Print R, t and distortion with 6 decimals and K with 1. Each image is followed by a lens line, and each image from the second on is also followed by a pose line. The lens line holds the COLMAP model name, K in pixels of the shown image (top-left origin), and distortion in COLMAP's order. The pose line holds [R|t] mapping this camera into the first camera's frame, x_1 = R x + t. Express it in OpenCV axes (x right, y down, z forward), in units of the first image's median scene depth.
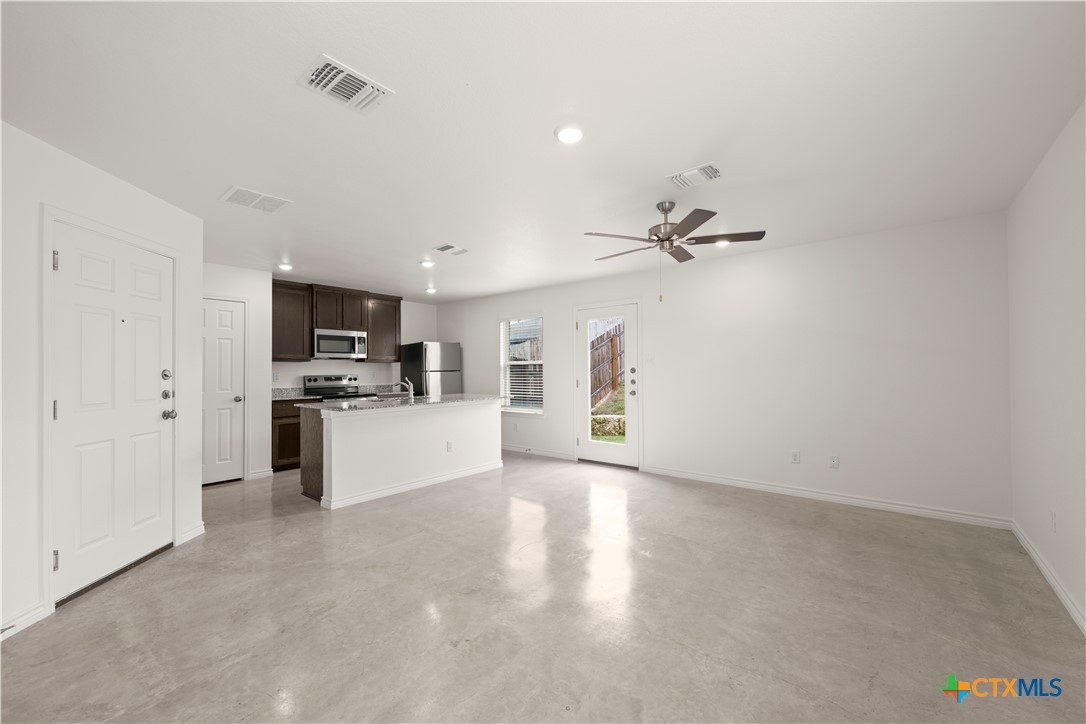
lens RADIAL K [[431.1, 0, 548.9], [0, 431.1, 362.0], [0, 0, 1]] dist [0.003406, -0.001490]
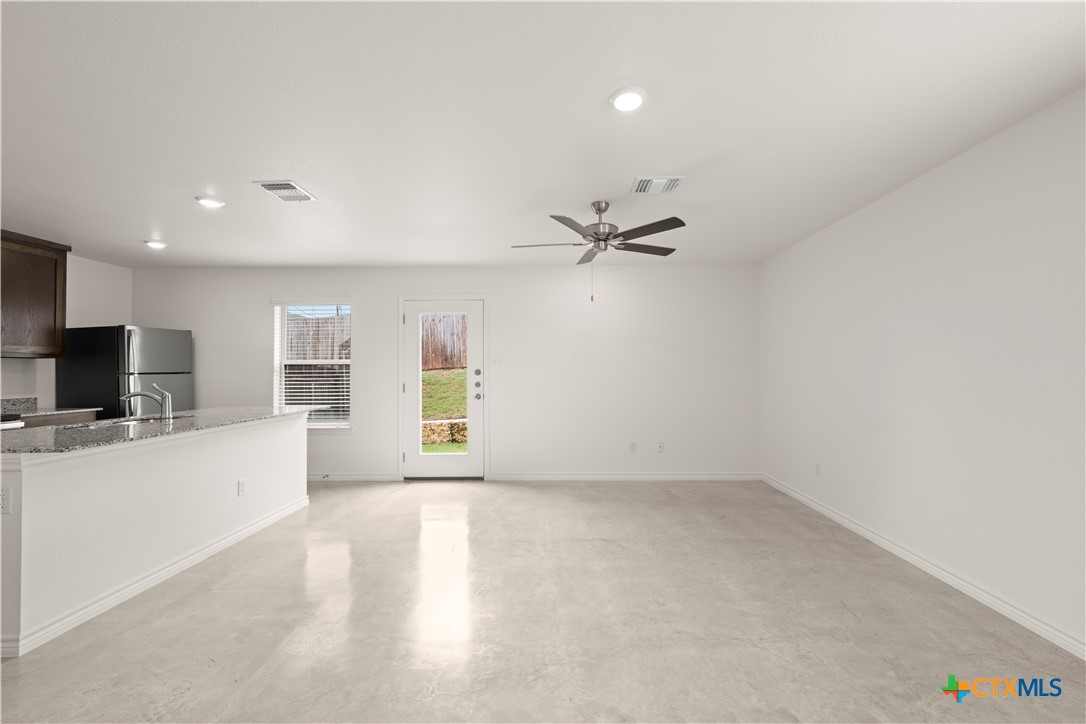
lens RADIAL K [[431.1, 0, 560.0], [0, 431.1, 362.4], [0, 0, 1]] dist [0.003406, -0.001490]
pose [[0.780103, 0.015026, 0.625471, -0.386366], [-0.011886, 0.999887, -0.009197, 0.007624], [-0.625539, -0.000259, 0.780193, 0.267327]]
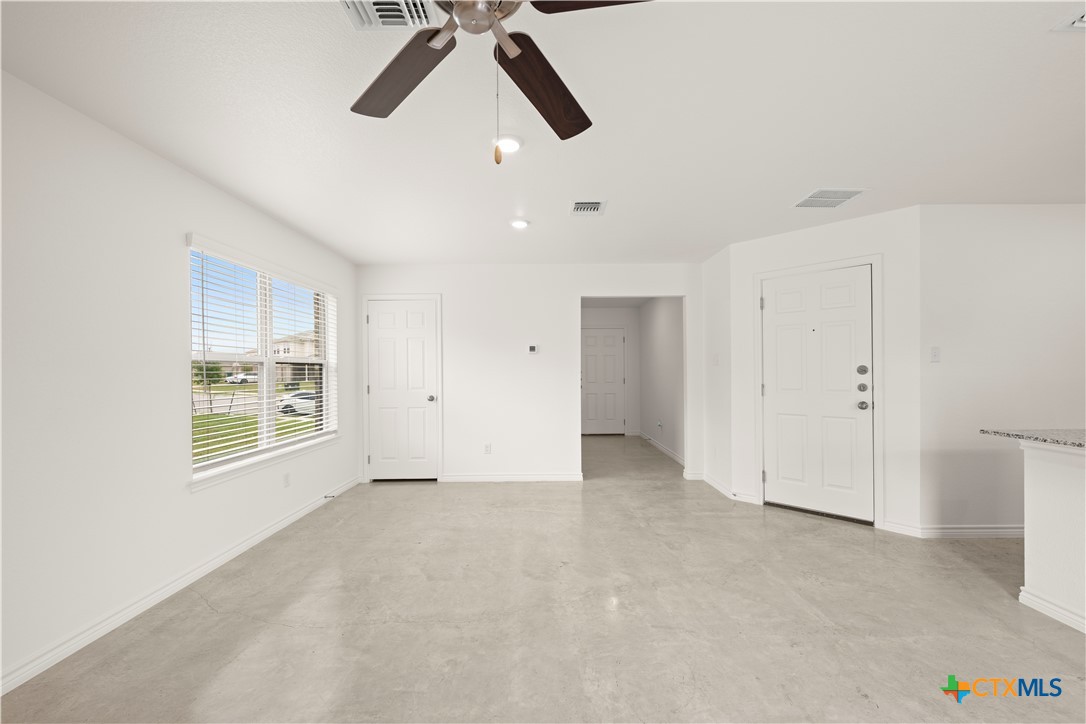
lens RADIAL K [[431.1, 0, 548.8], [0, 431.1, 370.1], [0, 0, 1]] dist [0.003406, -0.001490]
pose [[-0.768432, 0.013684, -0.639785, 0.419091], [0.024649, 0.999662, -0.008224, 0.017455], [0.639457, -0.022089, -0.768510, 1.205363]]
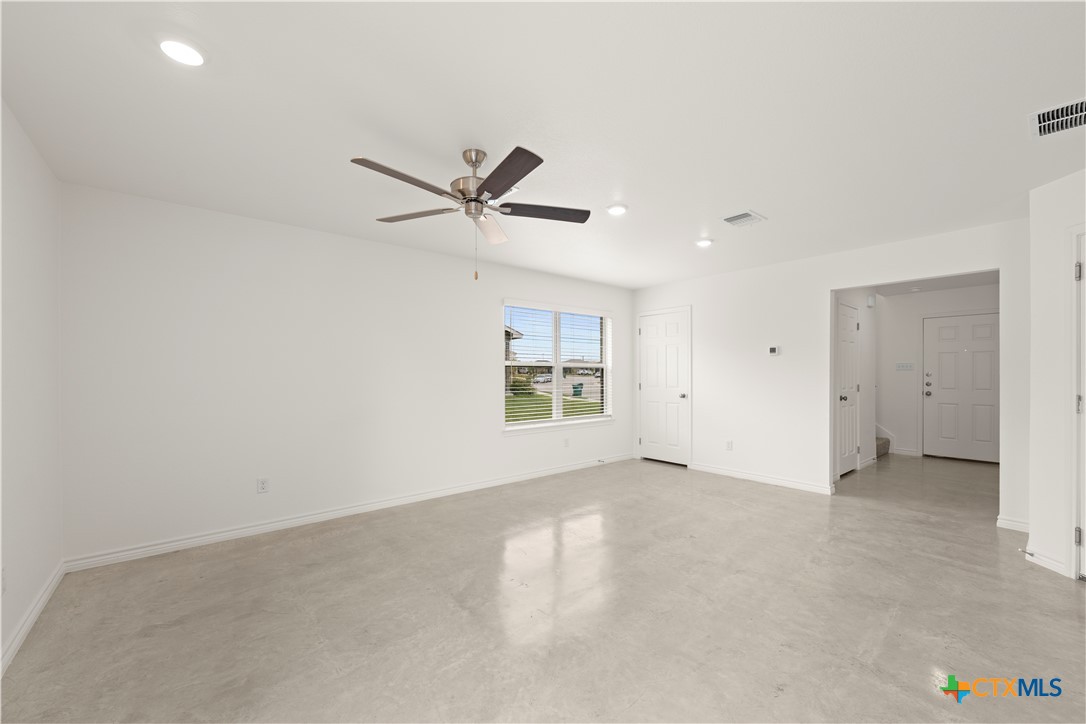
lens RADIAL K [[431.1, 0, 552.2], [0, 431.1, 378.2], [0, 0, 1]] dist [0.003406, -0.001490]
pose [[-0.984361, 0.007862, 0.175985, 0.008973], [0.006748, 0.999953, -0.006931, 0.029287], [-0.176031, -0.005636, -0.984368, 1.592436]]
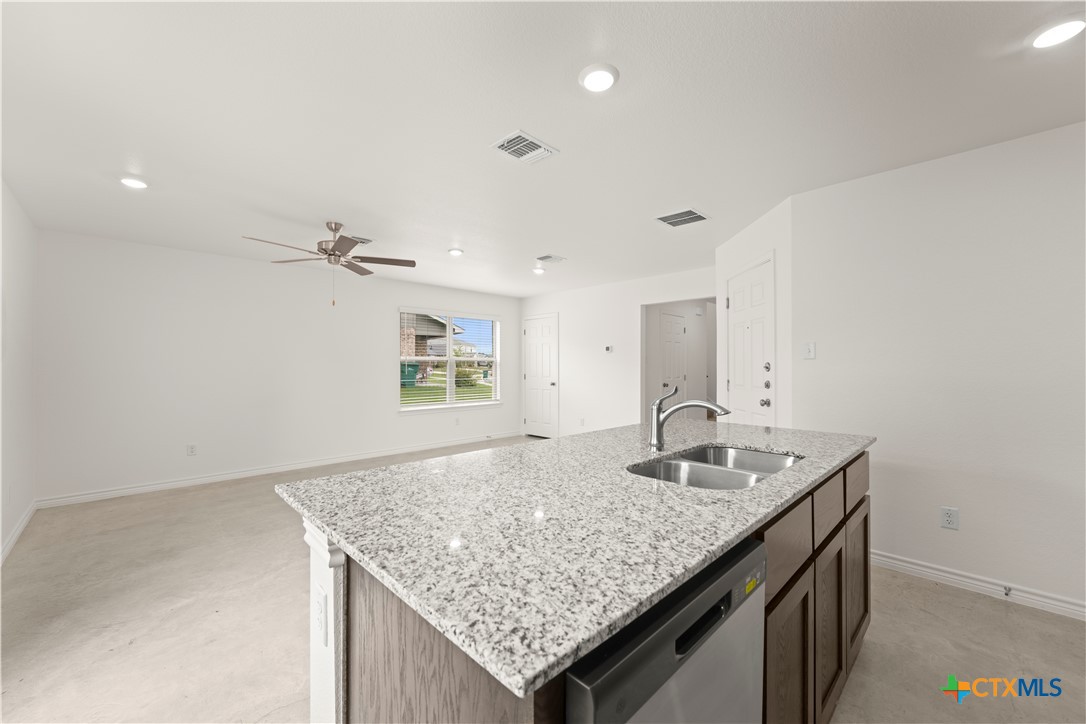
lens RADIAL K [[431.1, 0, 552.3], [0, 431.1, 364.1], [0, 0, 1]] dist [0.003406, -0.001490]
pose [[-0.995076, 0.009357, 0.098673, -0.398073], [0.007299, 0.999749, -0.021202, 0.037444], [-0.098846, -0.020378, -0.994894, 1.947966]]
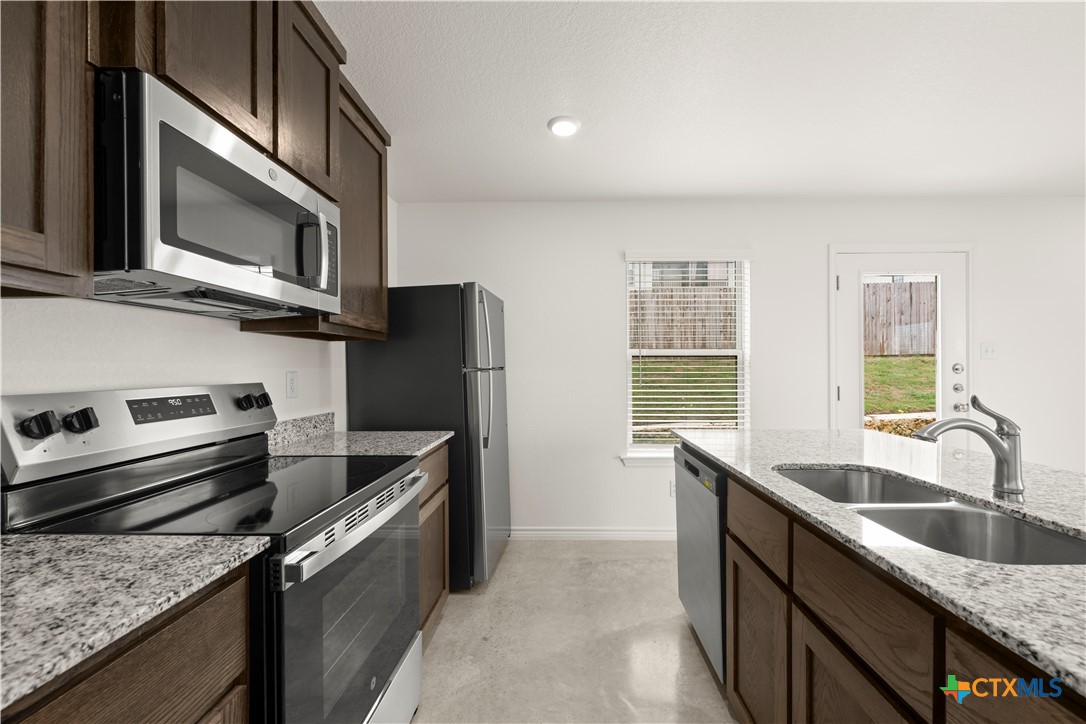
lens RADIAL K [[431.1, 0, 559.5], [0, 431.1, 368.2], [0, 0, 1]] dist [0.003406, -0.001490]
pose [[0.790069, 0.005688, 0.612991, -0.920907], [-0.014464, 0.999852, 0.009364, 0.033166], [-0.612847, -0.016264, 0.790034, 1.412175]]
